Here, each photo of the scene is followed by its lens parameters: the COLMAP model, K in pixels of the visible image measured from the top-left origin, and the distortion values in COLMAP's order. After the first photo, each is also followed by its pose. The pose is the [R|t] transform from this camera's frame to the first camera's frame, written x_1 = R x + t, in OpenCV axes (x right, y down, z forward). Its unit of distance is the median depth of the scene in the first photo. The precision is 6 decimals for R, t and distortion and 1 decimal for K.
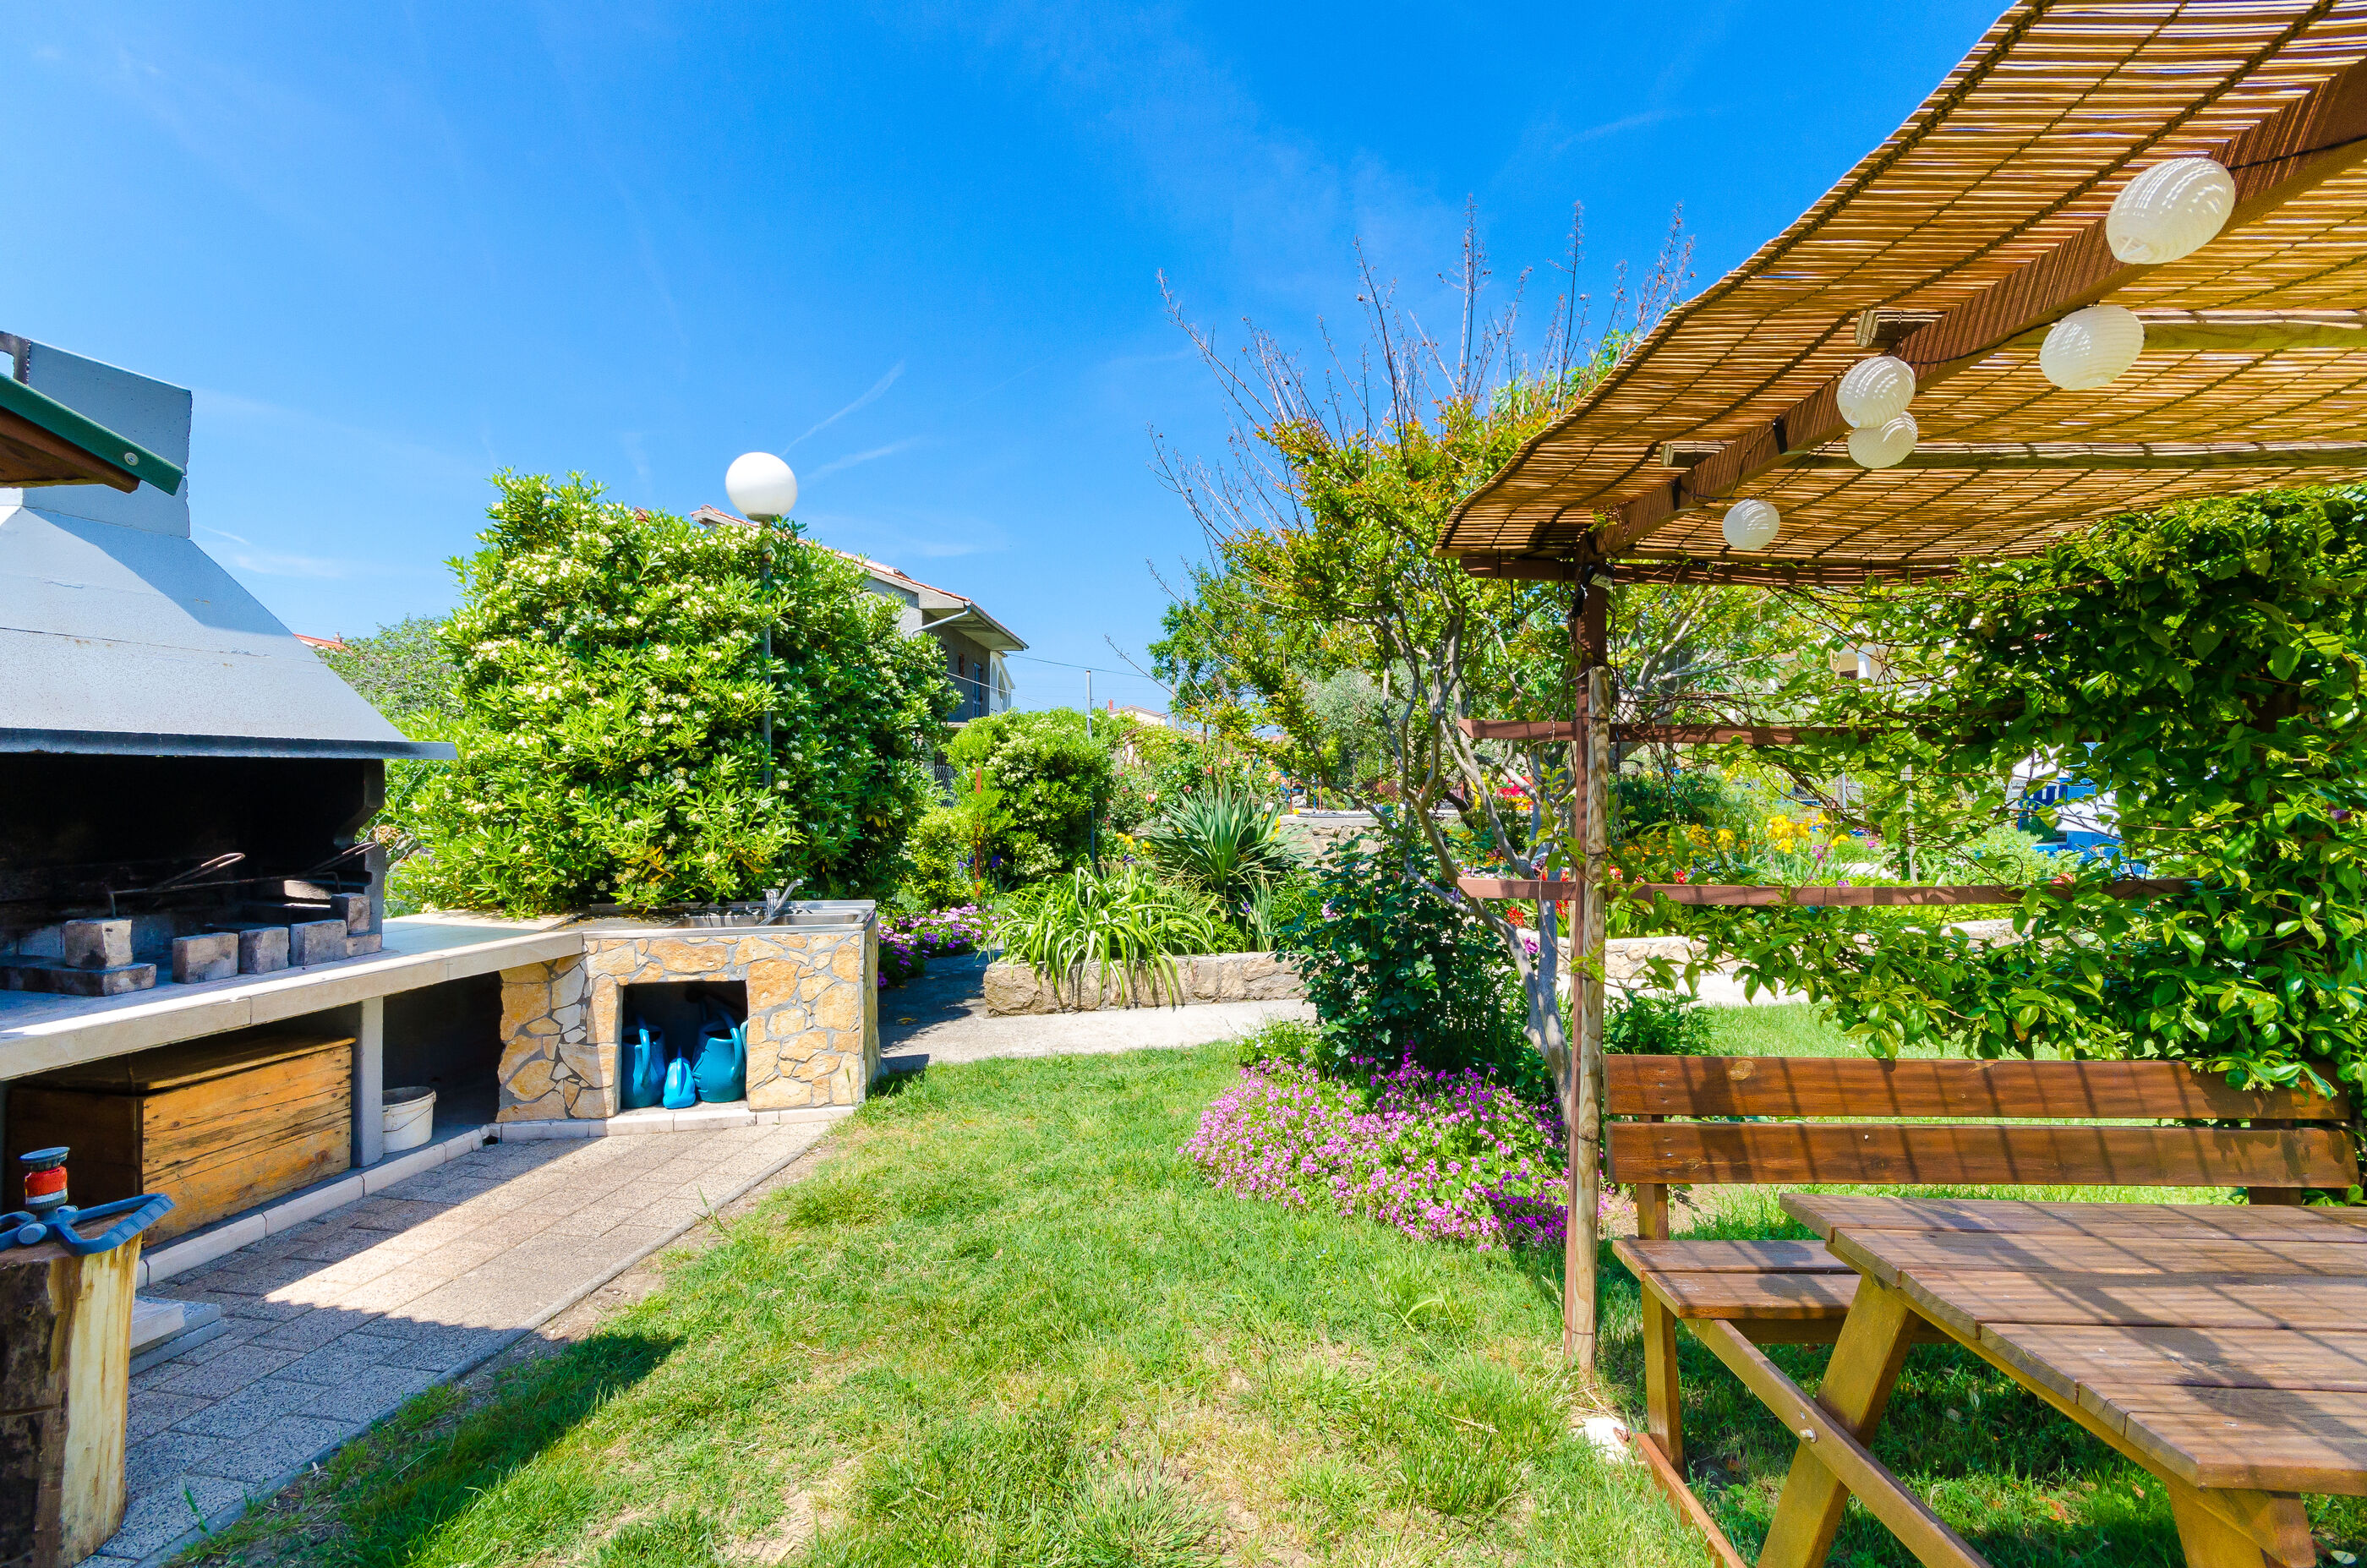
lens RADIAL K [[1191.4, 0, 1240.3], [0, 1191.4, 784.6], [0, 0, 1]] dist [0.000545, 0.000071]
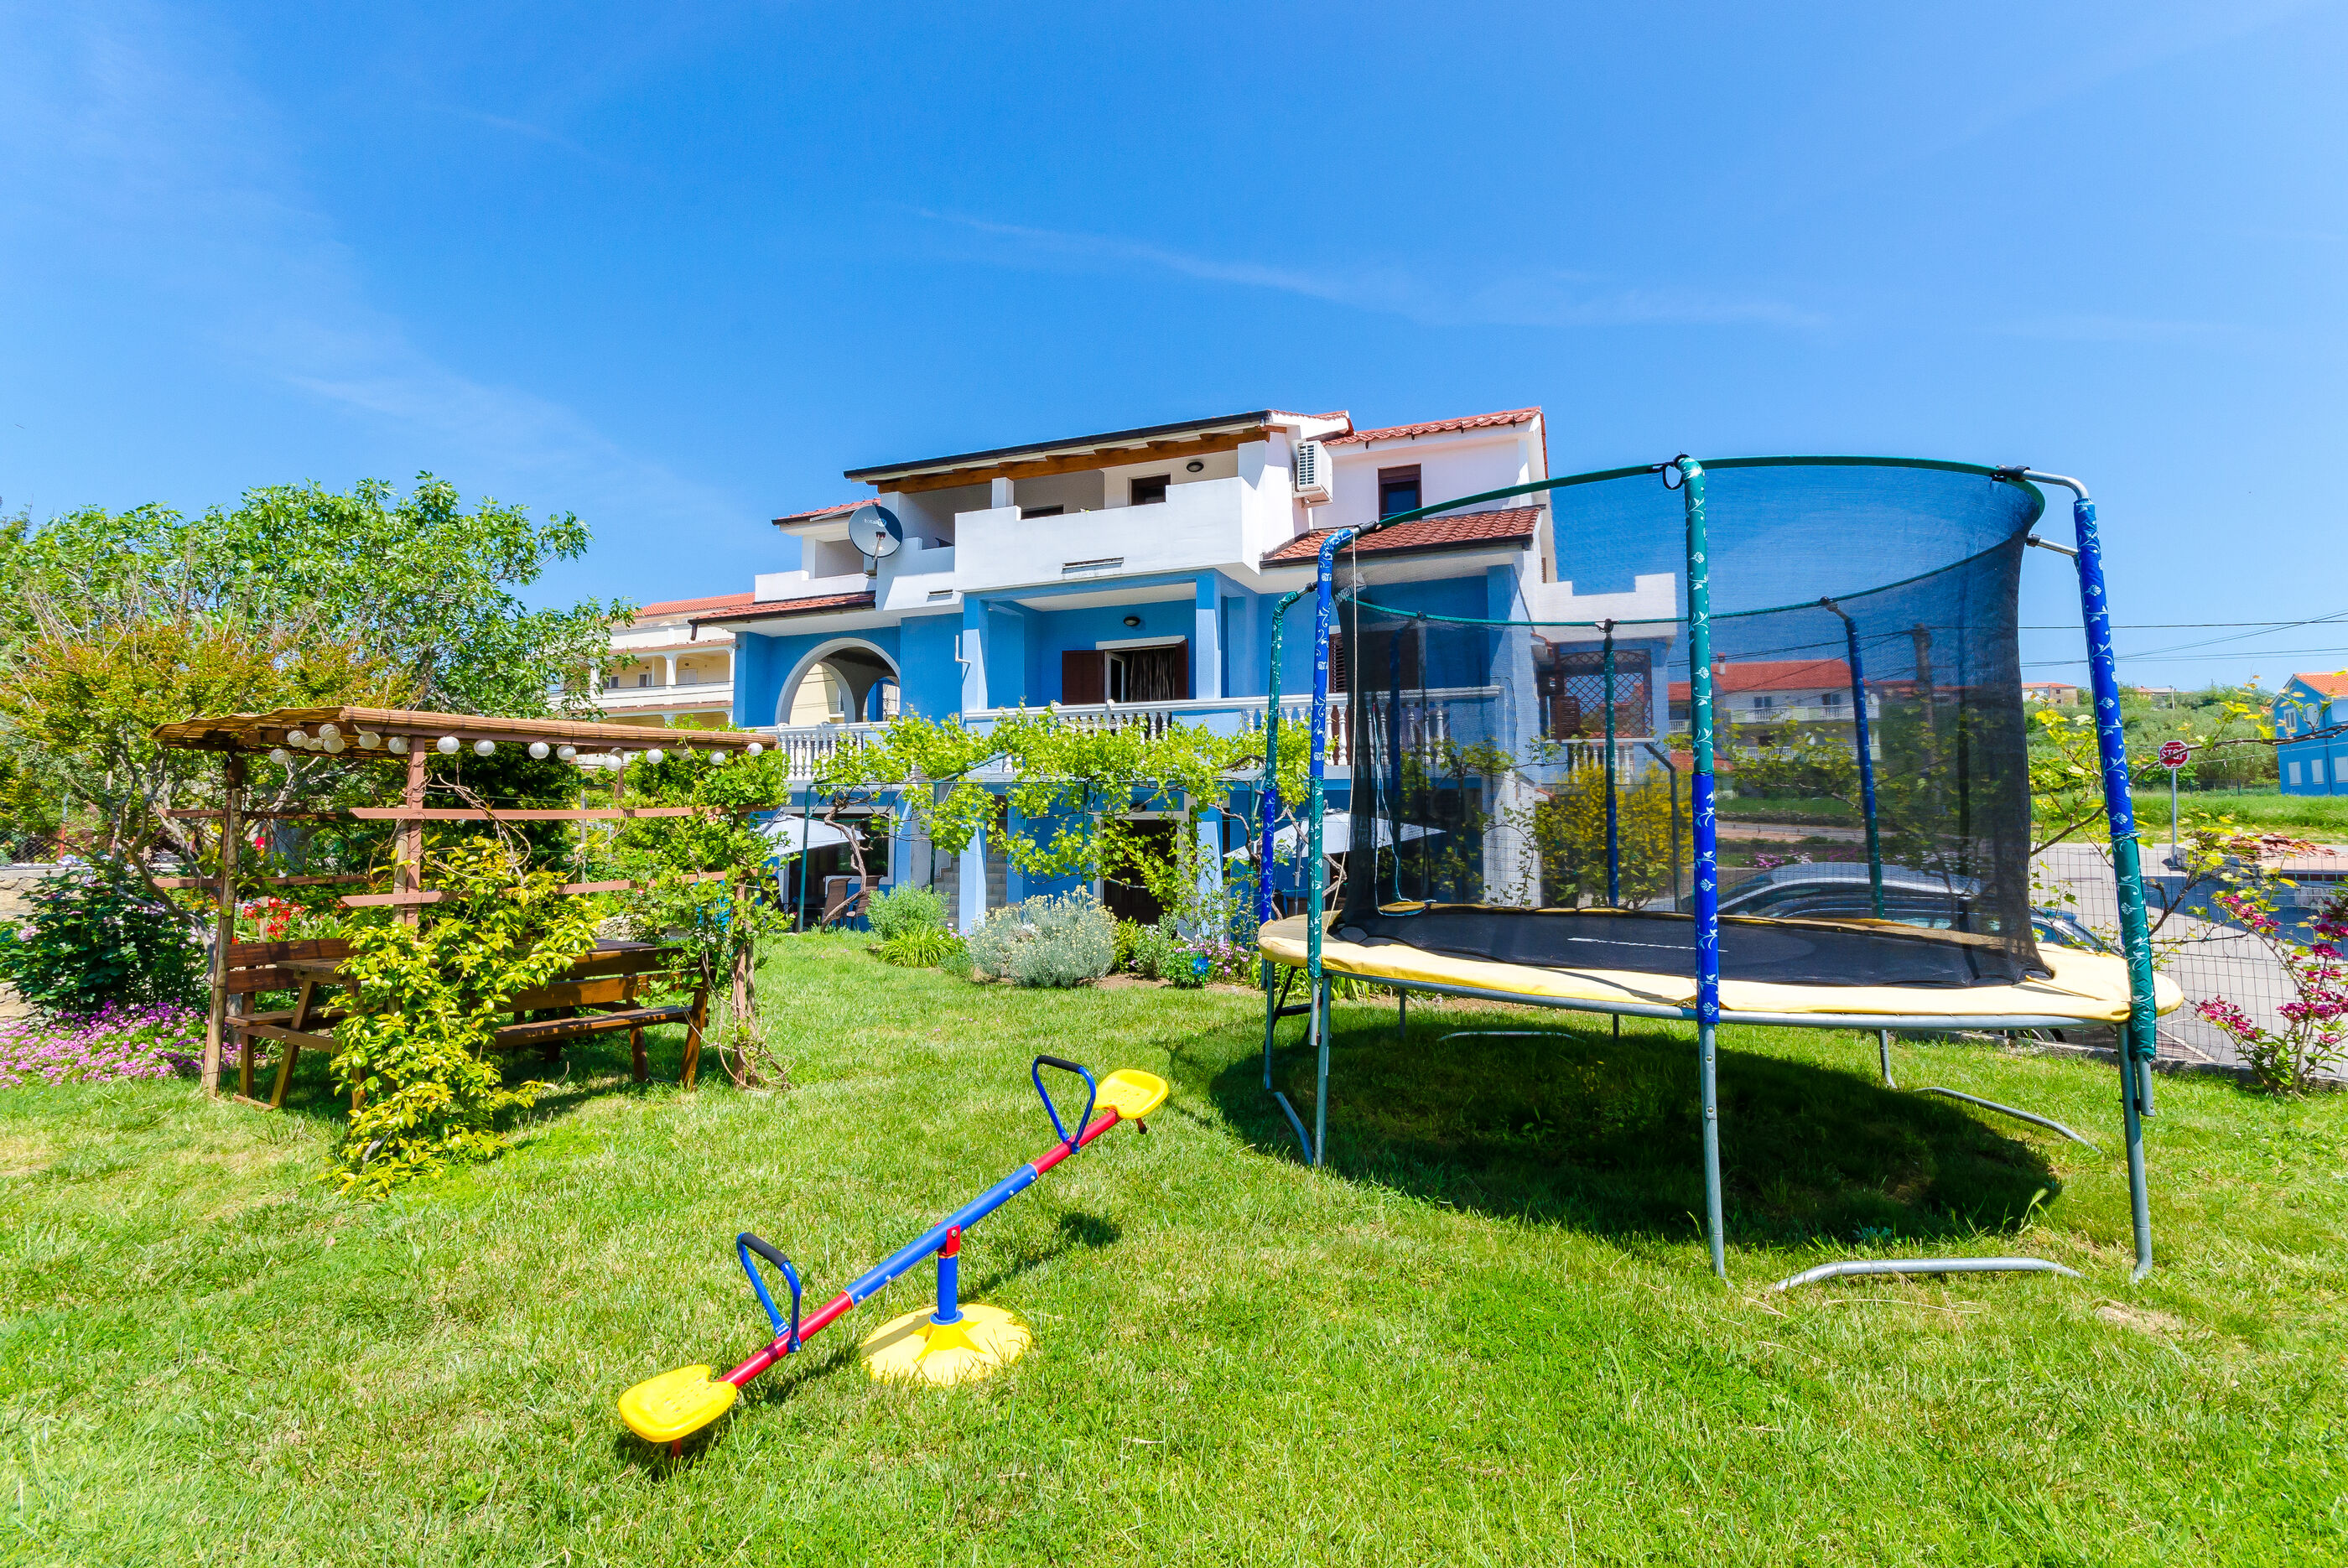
lens RADIAL K [[1071.7, 0, 1172.0], [0, 1071.7, 734.8], [0, 0, 1]] dist [-0.000606, -0.000155]
pose [[0.606121, 0.063324, 0.792847, -0.158907], [0.007311, 0.996340, -0.085165, -0.003902], [-0.795339, 0.057417, 0.603440, -1.031642]]
